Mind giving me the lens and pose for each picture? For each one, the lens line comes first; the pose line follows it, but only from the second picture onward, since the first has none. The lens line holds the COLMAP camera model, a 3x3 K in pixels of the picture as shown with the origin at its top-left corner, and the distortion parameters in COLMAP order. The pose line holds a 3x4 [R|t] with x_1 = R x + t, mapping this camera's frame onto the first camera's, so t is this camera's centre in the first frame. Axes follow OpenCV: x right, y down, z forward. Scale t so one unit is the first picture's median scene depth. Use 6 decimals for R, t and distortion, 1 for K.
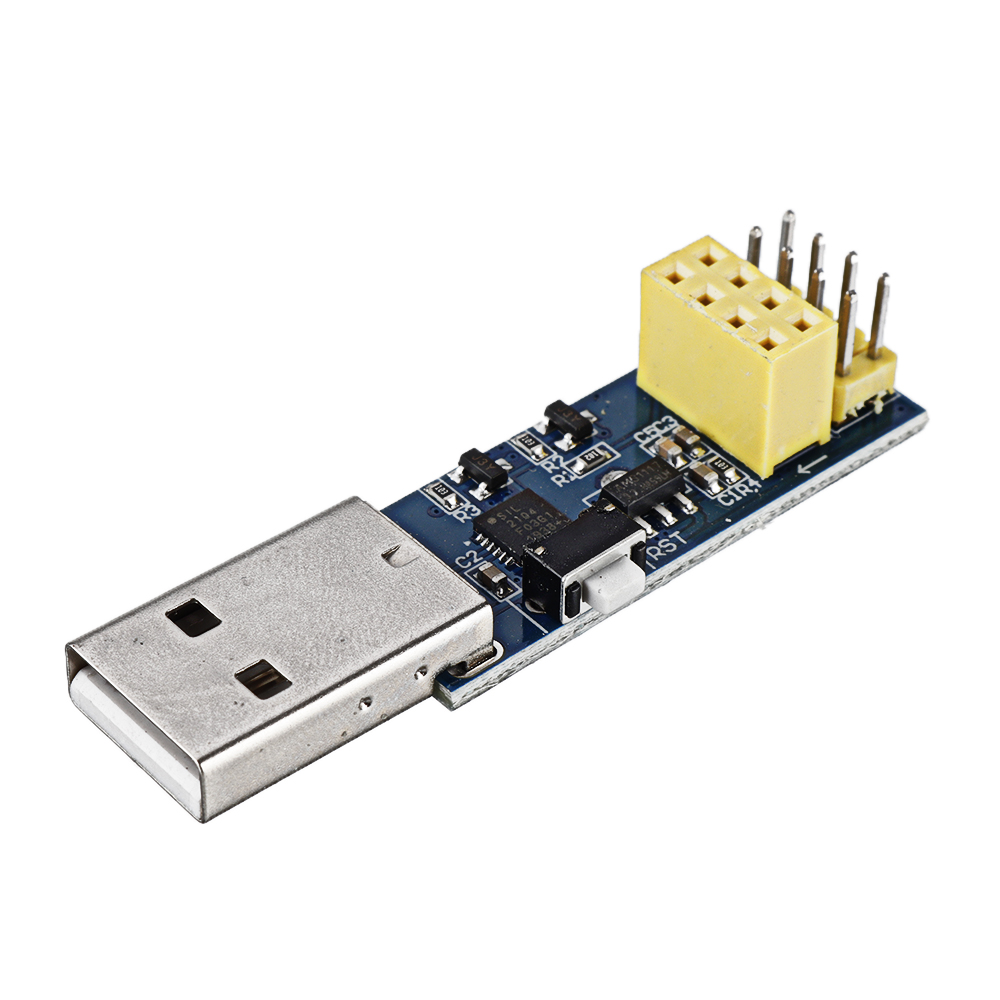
lens RADIAL K [[3834.6, 0, 500.0], [0, 3834.6, 500.0], [0, 0, 1]] dist [0.453294, 3.275995]
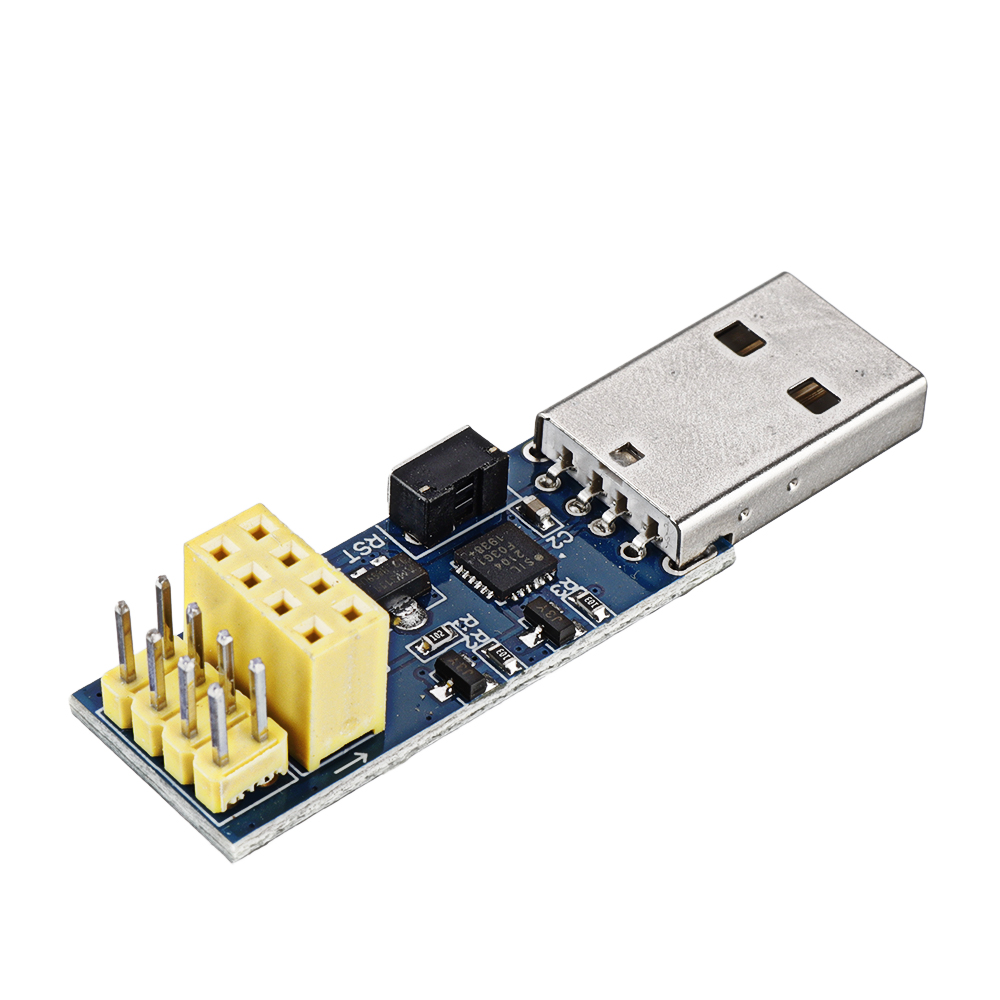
lens RADIAL K [[3834.6, 0, 500.0], [0, 3834.6, 500.0], [0, 0, 1]] dist [0.453294, 3.275995]
pose [[-0.998829, -0.022866, -0.042633, 0.050483], [-0.044472, 0.087101, 0.995206, -0.981722], [-0.019043, 0.995937, -0.088016, 1.070090]]
